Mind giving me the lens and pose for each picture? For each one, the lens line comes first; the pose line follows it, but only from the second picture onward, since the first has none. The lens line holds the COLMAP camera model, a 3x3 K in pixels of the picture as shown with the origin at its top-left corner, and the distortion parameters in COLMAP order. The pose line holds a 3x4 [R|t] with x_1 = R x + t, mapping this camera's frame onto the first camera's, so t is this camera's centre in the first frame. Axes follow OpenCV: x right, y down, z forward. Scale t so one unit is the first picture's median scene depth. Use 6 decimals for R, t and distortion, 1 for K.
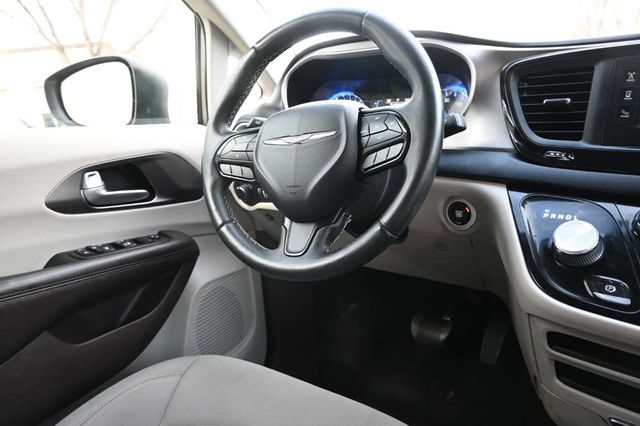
lens RADIAL K [[446.6, 0, 316.3], [0, 446.6, 211.4], [0, 0, 1]] dist [0.005660, -0.004075]
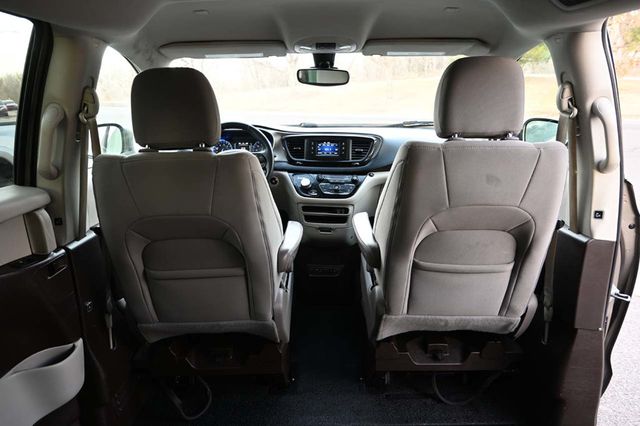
lens RADIAL K [[446.6, 0, 315.7], [0, 446.6, 208.0], [0, 0, 1]] dist [0.005660, -0.004075]
pose [[0.838858, -0.111323, 0.532846, -1.424983], [0.108199, 0.993433, 0.037211, 0.133166], [-0.533489, 0.026438, 0.845394, -2.304778]]
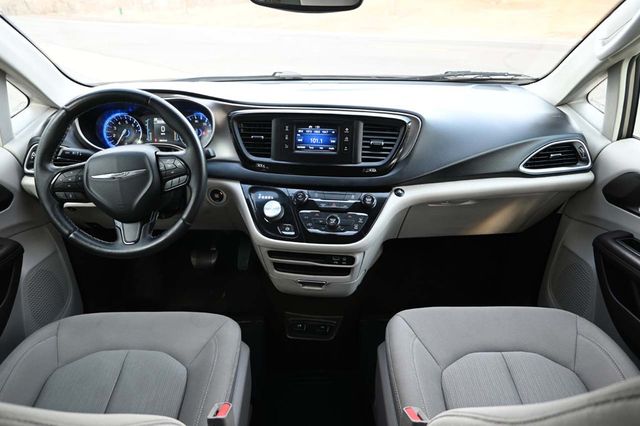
lens RADIAL K [[446.6, 0, 320.3], [0, 446.6, 209.4], [0, 0, 1]] dist [0.005660, -0.004075]
pose [[0.828279, -0.200268, 0.523304, -0.332768], [0.103389, 0.972533, 0.208545, -0.323199], [-0.550695, -0.118629, 0.826234, -0.830455]]
